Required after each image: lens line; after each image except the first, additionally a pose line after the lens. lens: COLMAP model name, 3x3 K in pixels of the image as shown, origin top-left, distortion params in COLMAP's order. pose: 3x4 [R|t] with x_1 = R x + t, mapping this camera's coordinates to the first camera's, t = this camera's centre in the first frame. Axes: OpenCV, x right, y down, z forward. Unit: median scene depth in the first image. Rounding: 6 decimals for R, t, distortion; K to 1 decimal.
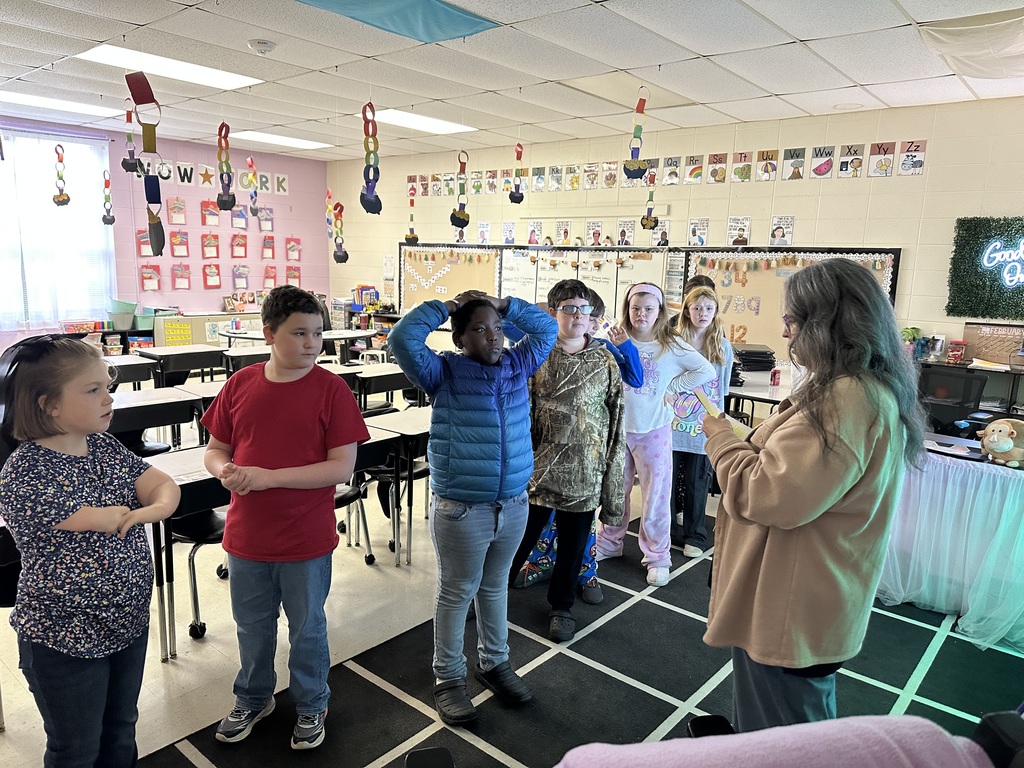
lens RADIAL K [[726.8, 0, 509.0], [0, 726.8, 394.5], [0, 0, 1]] dist [-0.035666, -0.008898]
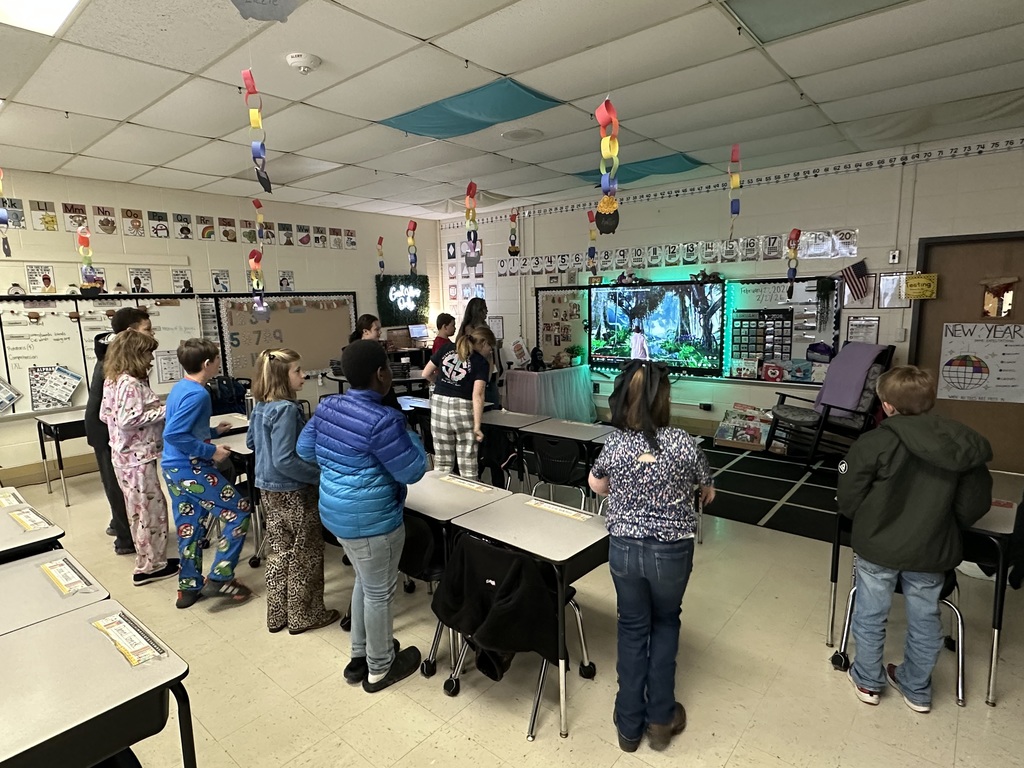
lens RADIAL K [[563.8, 0, 509.5], [0, 563.8, 377.7], [0, 0, 1]] dist [-0.003748, -0.000473]
pose [[-0.004973, -0.156720, 0.987631, -0.685882], [0.207470, 0.965991, 0.154331, -0.114172], [-0.978229, 0.205671, 0.027711, 0.537996]]
